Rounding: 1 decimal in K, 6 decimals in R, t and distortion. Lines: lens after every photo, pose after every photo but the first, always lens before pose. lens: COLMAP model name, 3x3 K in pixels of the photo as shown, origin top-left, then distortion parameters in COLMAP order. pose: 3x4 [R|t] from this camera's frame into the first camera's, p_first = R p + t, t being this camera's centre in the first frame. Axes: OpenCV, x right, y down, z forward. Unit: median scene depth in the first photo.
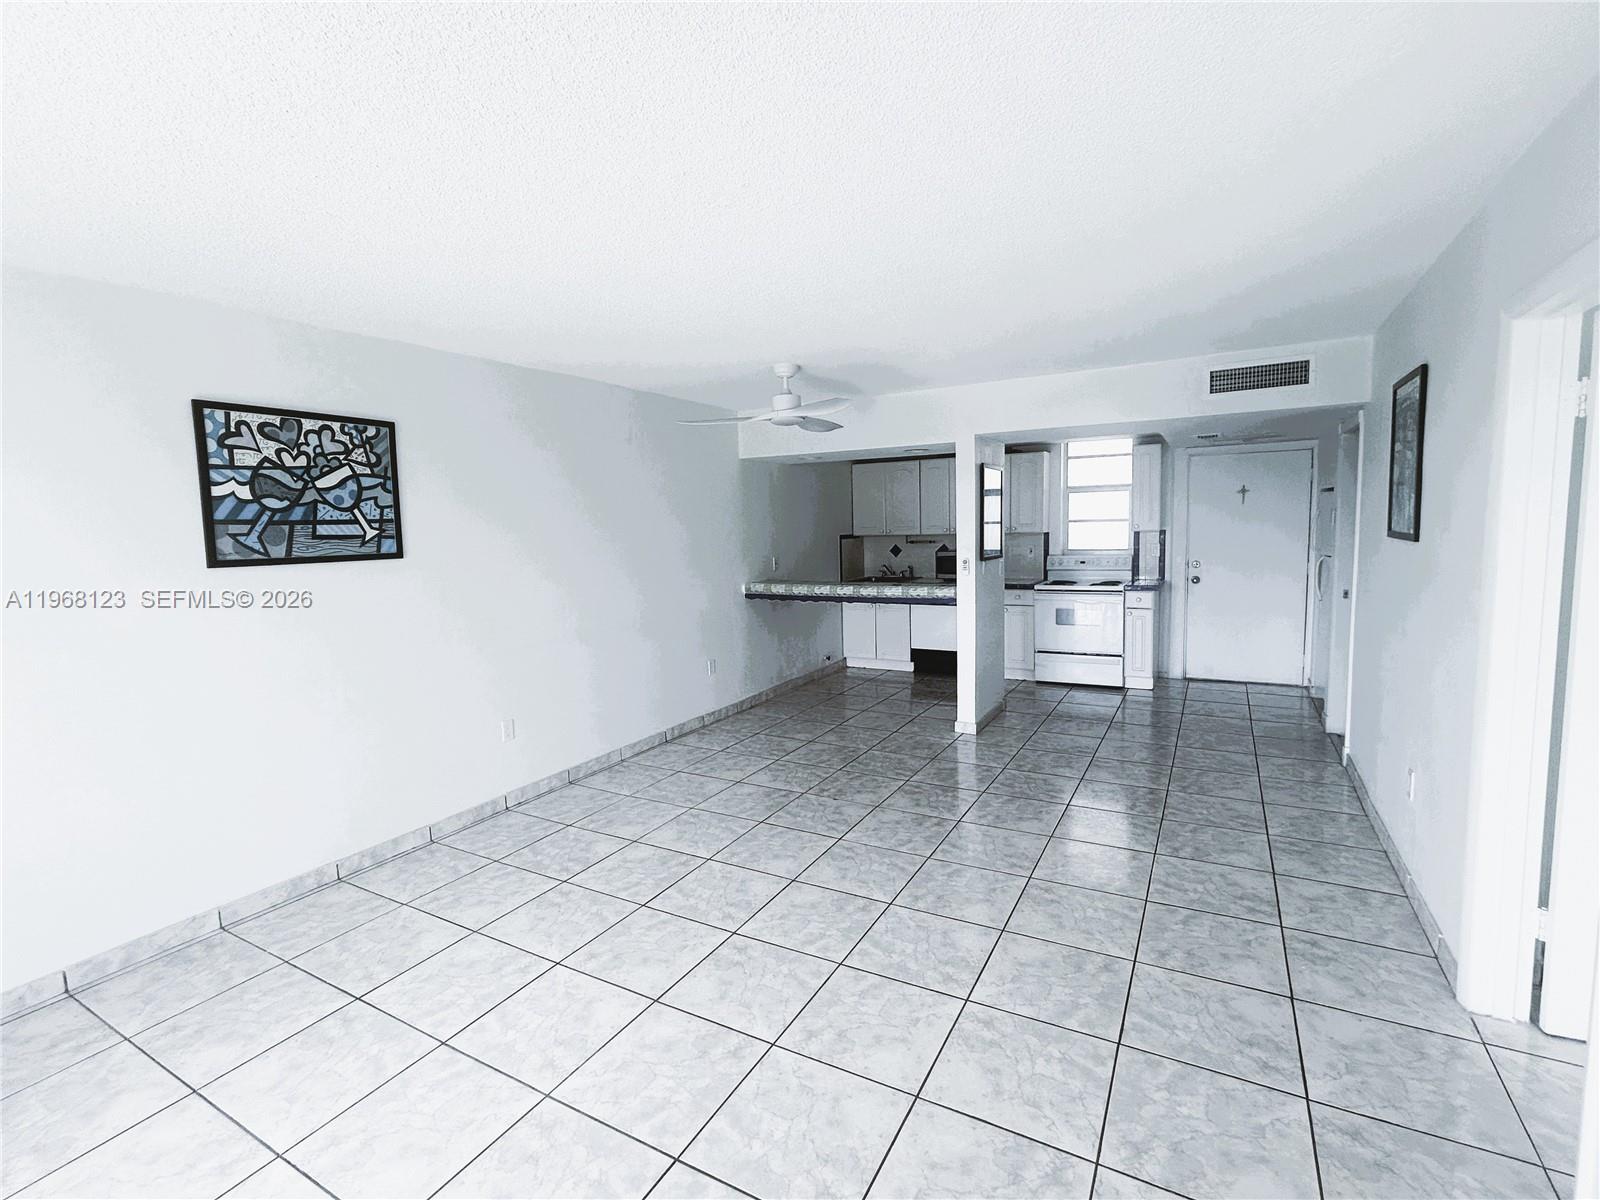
lens RADIAL K [[740.3, 0, 801.6], [0, 740.3, 600.0], [0, 0, 1]] dist [-0.001986, -0.000070]
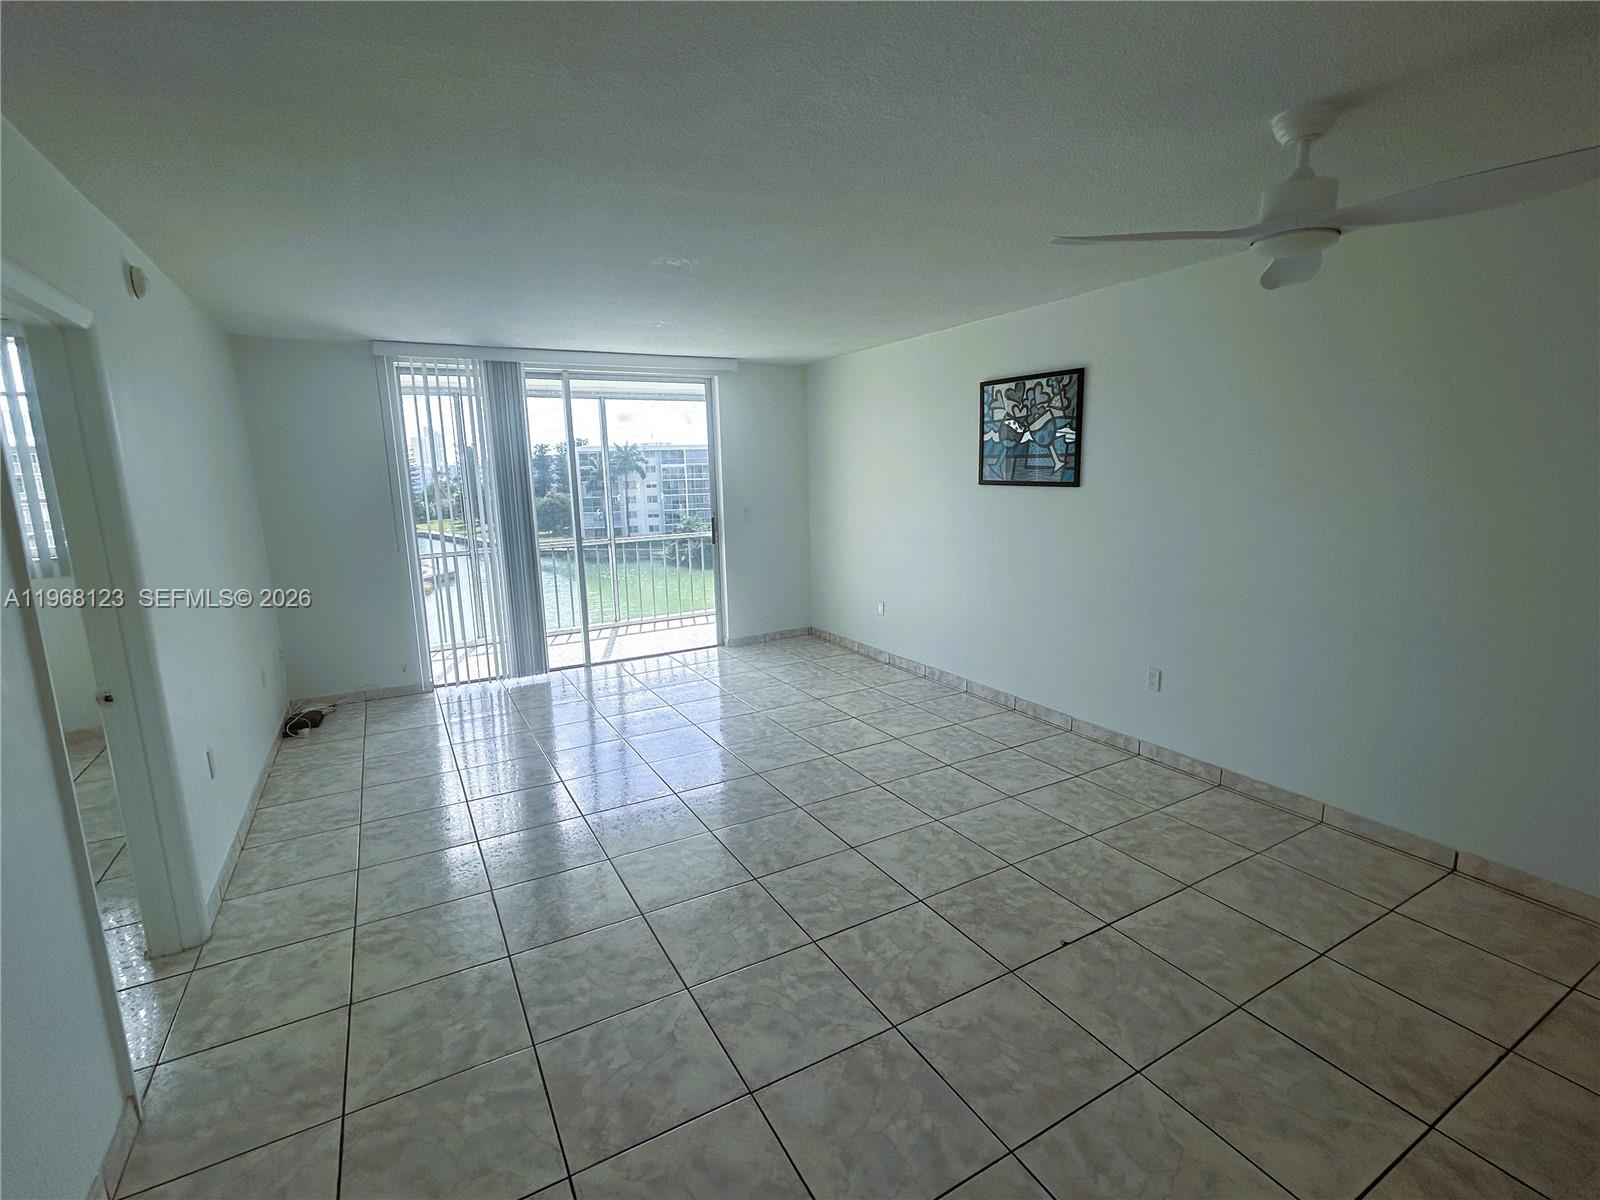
lens RADIAL K [[740.3, 0, 801.6], [0, 740.3, 600.0], [0, 0, 1]] dist [-0.001986, -0.000070]
pose [[-0.517894, 0.193217, -0.833338, 0.751902], [-0.050347, 0.965585, 0.255168, -0.173907], [0.853962, 0.174106, -0.490343, 1.337723]]
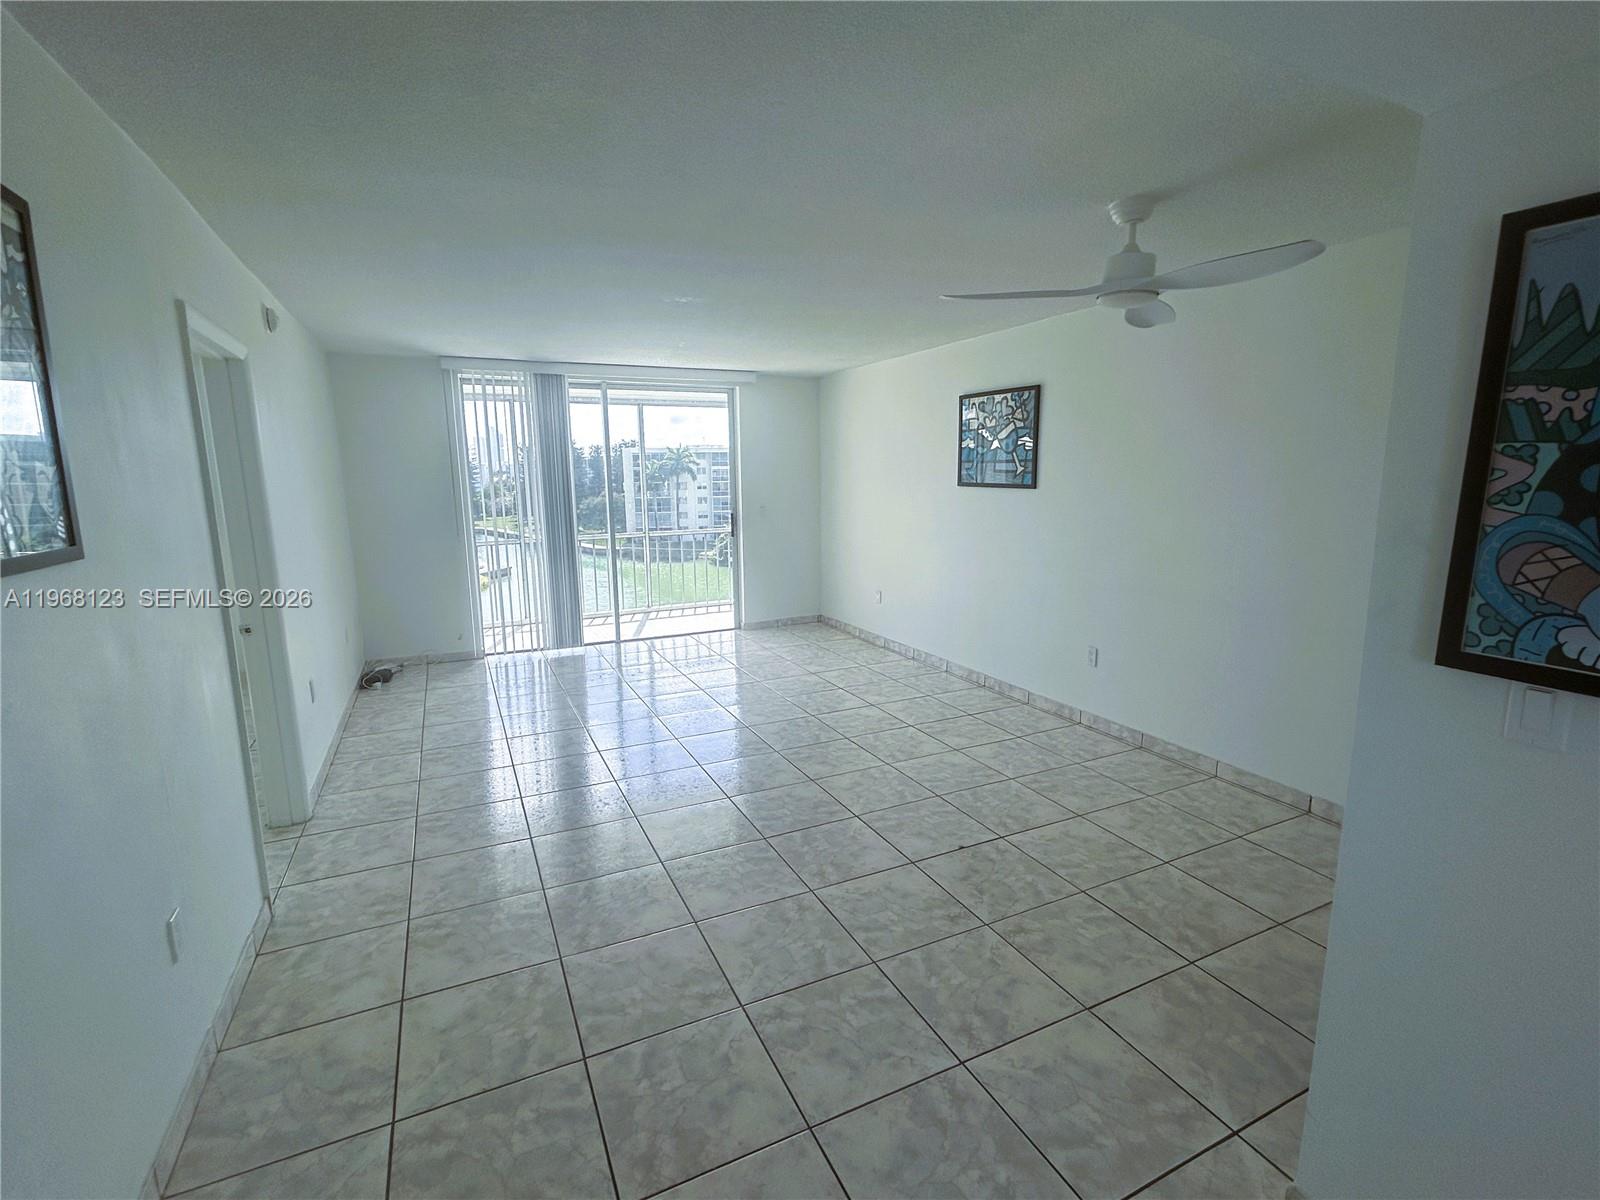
lens RADIAL K [[740.3, 0, 801.6], [0, 740.3, 600.0], [0, 0, 1]] dist [-0.001986, -0.000070]
pose [[-0.573795, 0.176110, -0.799841, 0.872725], [-0.058253, 0.965358, 0.254343, -0.192635], [0.816925, 0.192533, -0.543658, 1.543453]]
